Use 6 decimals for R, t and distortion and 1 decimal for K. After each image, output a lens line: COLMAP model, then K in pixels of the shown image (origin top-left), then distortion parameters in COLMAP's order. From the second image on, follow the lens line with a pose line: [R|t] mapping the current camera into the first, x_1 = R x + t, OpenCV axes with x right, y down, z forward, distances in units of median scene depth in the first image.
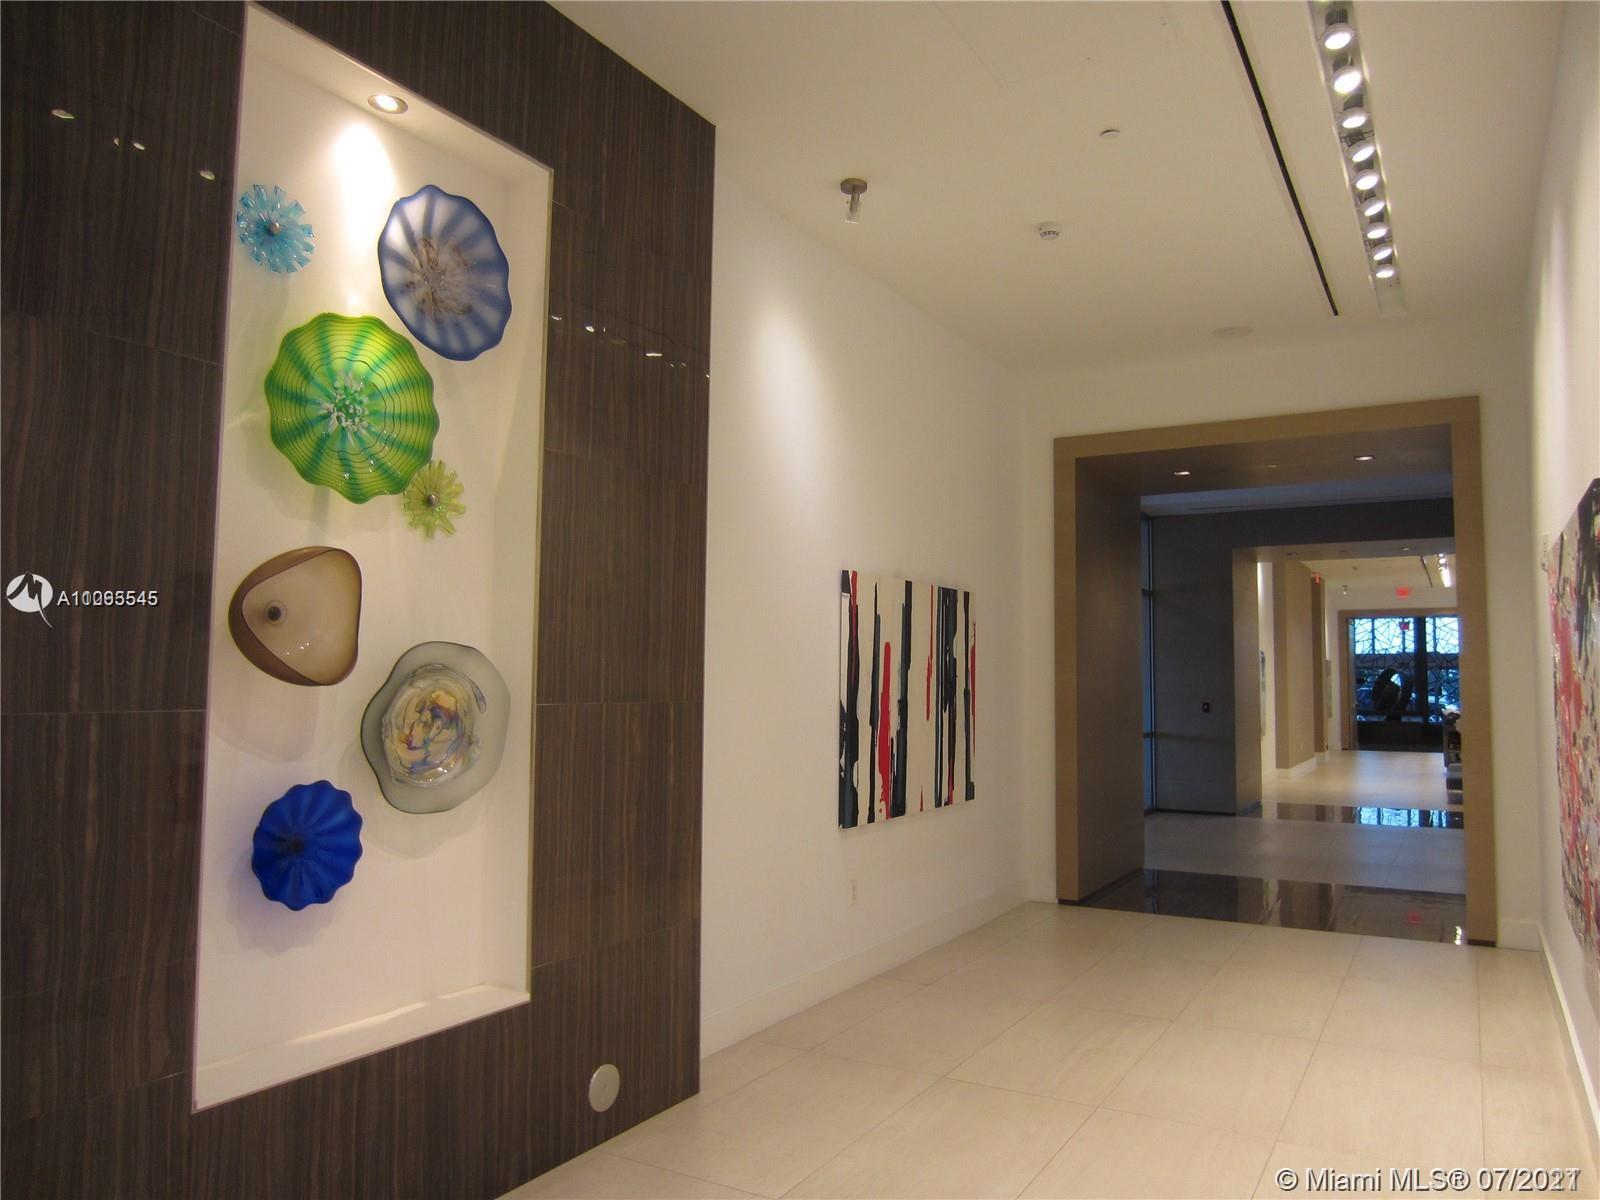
lens RADIAL K [[1137.8, 0, 801.9], [0, 1137.8, 598.0], [0, 0, 1]] dist [-0.031556, 0.003503]
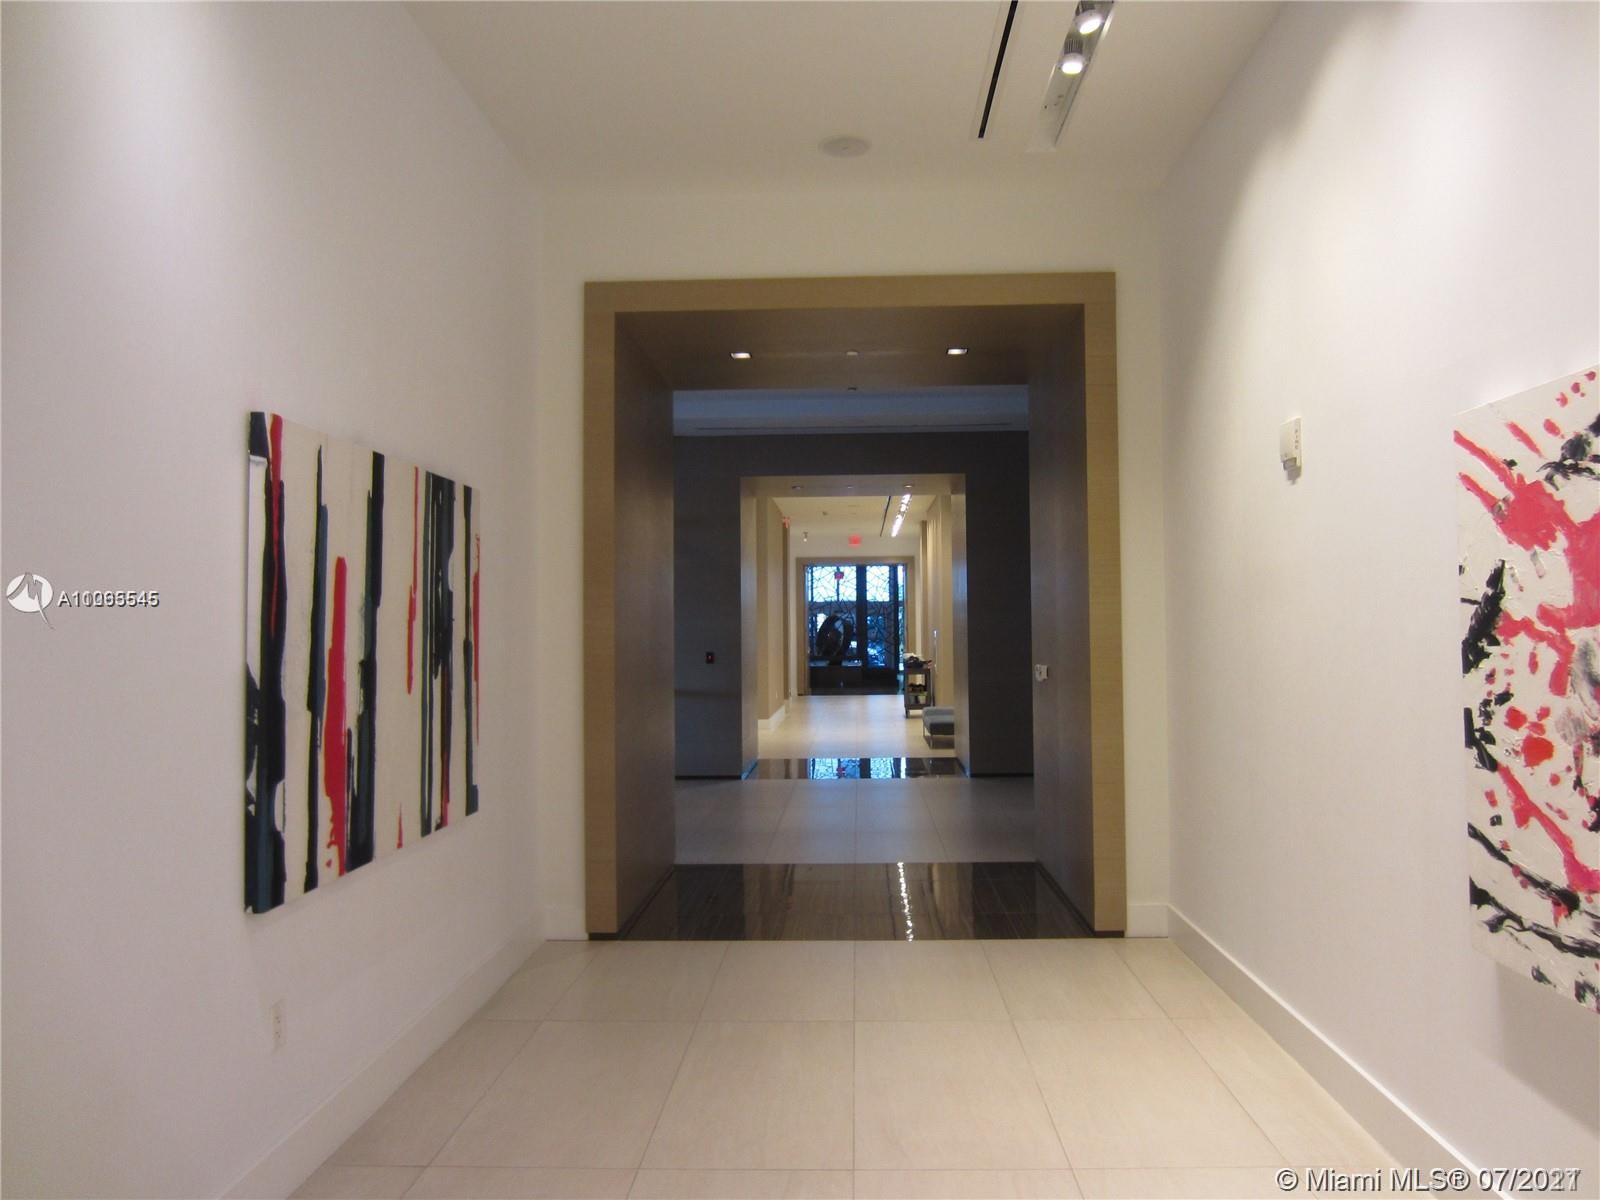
lens RADIAL K [[1137.8, 0, 806.4], [0, 1137.8, 601.6], [0, 0, 1]] dist [-0.031556, 0.003503]
pose [[0.881673, -0.003213, 0.471850, 0.014148], [-0.018231, 0.998998, 0.040869, 0.031073], [-0.471509, -0.044635, 0.880731, 0.376045]]
